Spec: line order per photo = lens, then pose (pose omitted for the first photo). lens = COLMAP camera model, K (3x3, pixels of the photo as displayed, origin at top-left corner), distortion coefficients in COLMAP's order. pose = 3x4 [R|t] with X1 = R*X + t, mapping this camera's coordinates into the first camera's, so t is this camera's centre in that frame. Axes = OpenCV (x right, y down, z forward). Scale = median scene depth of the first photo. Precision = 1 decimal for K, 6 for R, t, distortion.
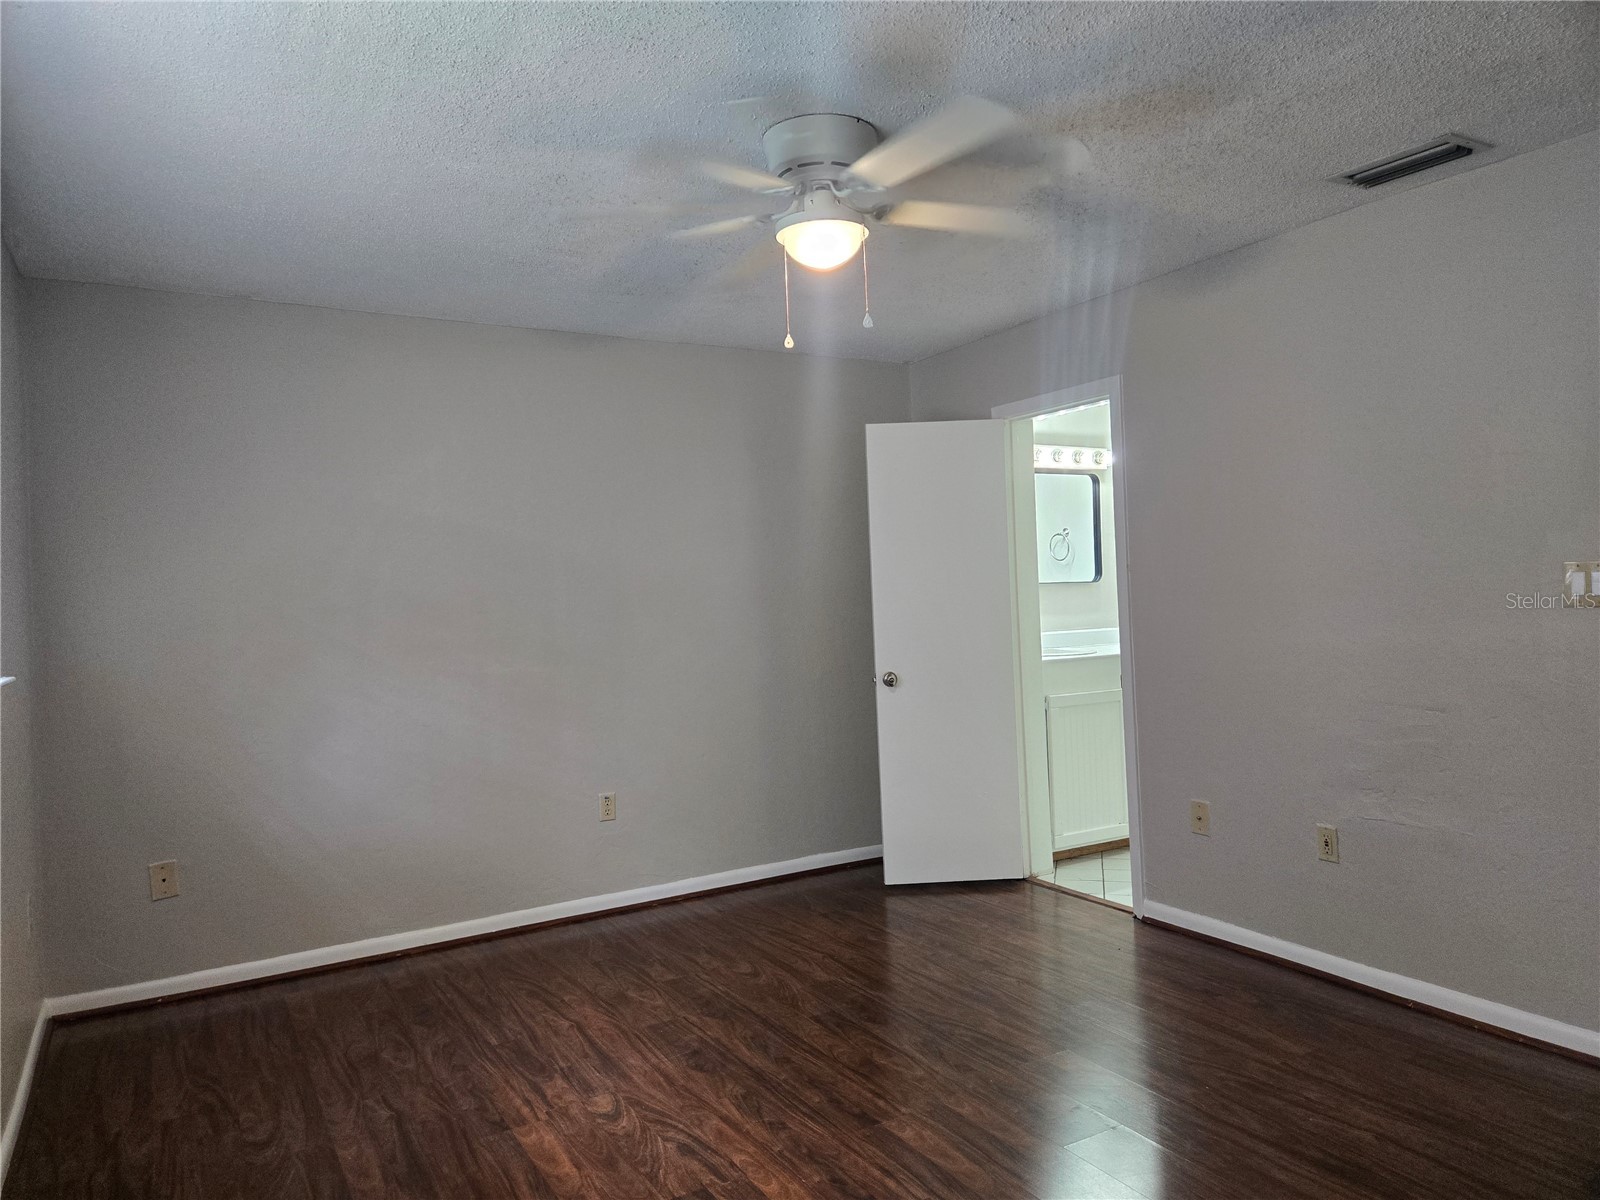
lens RADIAL K [[1083.8, 0, 800.0], [0, 1083.8, 600.0], [0, 0, 1]] dist [0.002399, 0.047978]
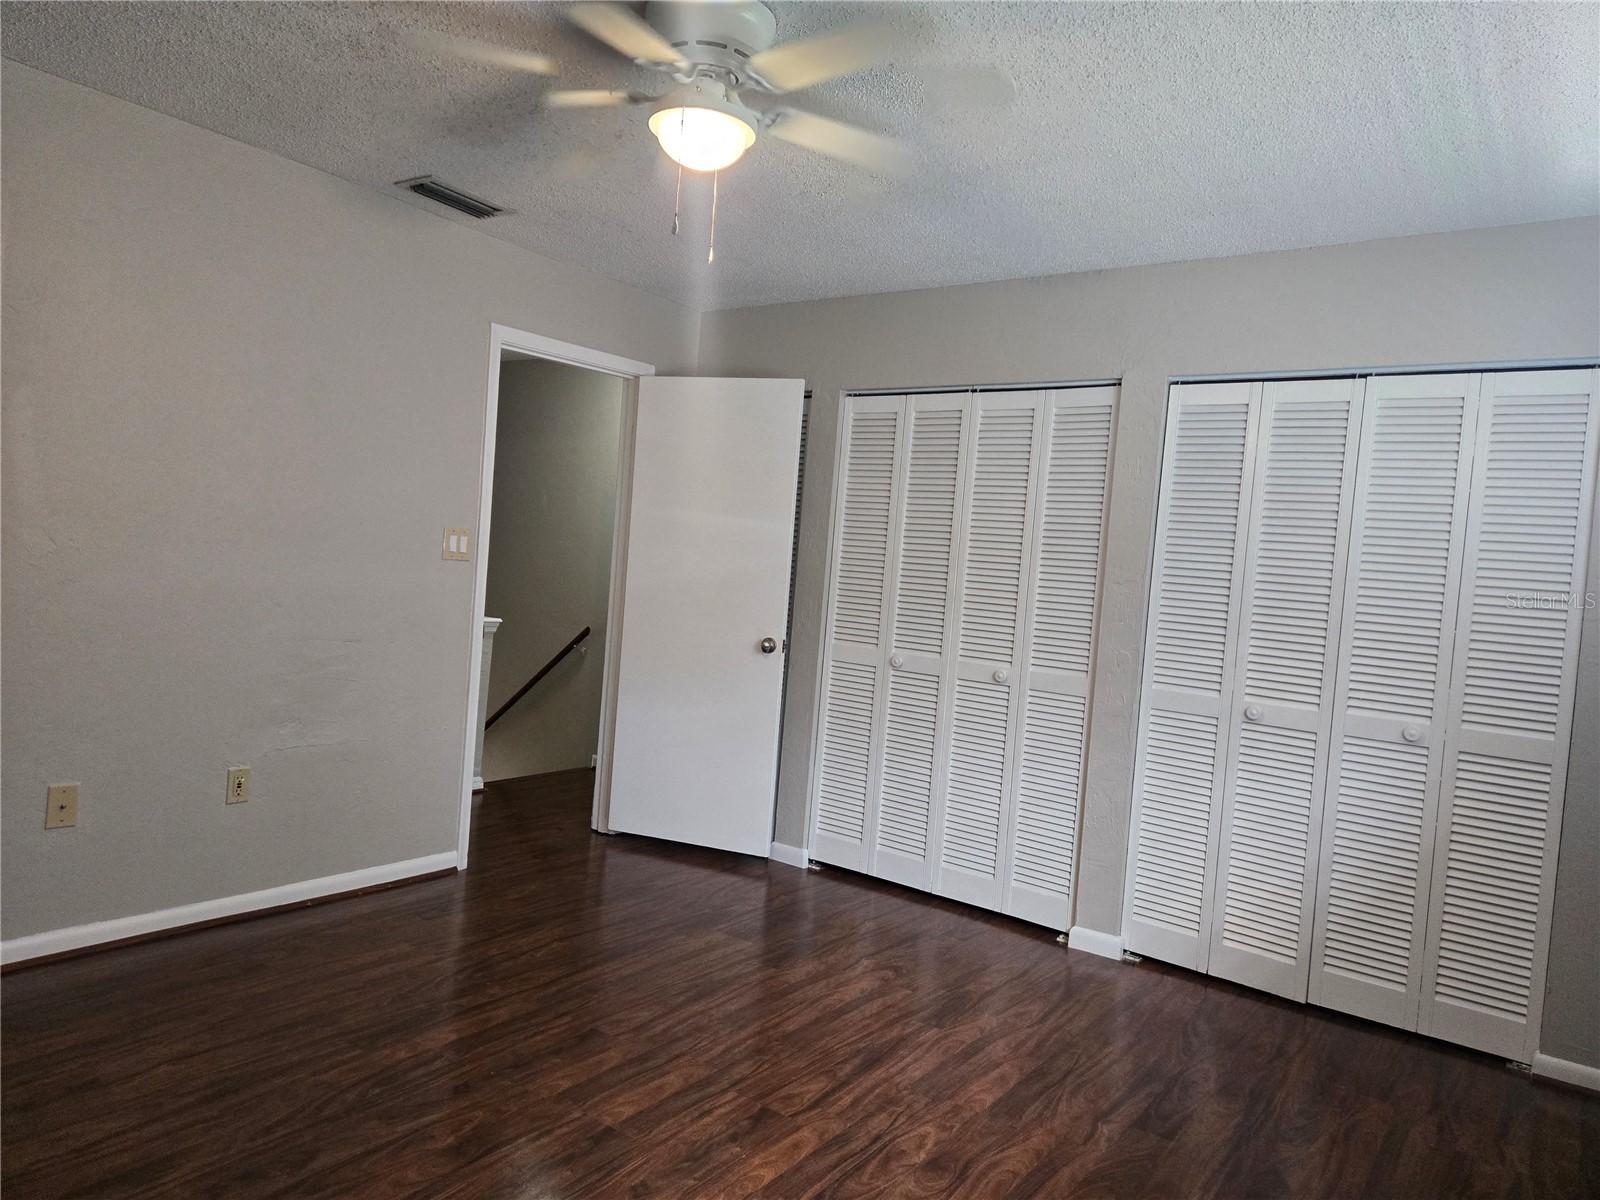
lens RADIAL K [[1045.6, 0, 797.7], [0, 1045.6, 606.5], [0, 0, 1]] dist [-0.000065, 0.000773]
pose [[-0.413968, -0.025333, 0.909939, -0.706711], [-0.060091, 0.998193, 0.000452, 0.037882], [-0.908306, -0.054492, -0.414742, 1.142473]]
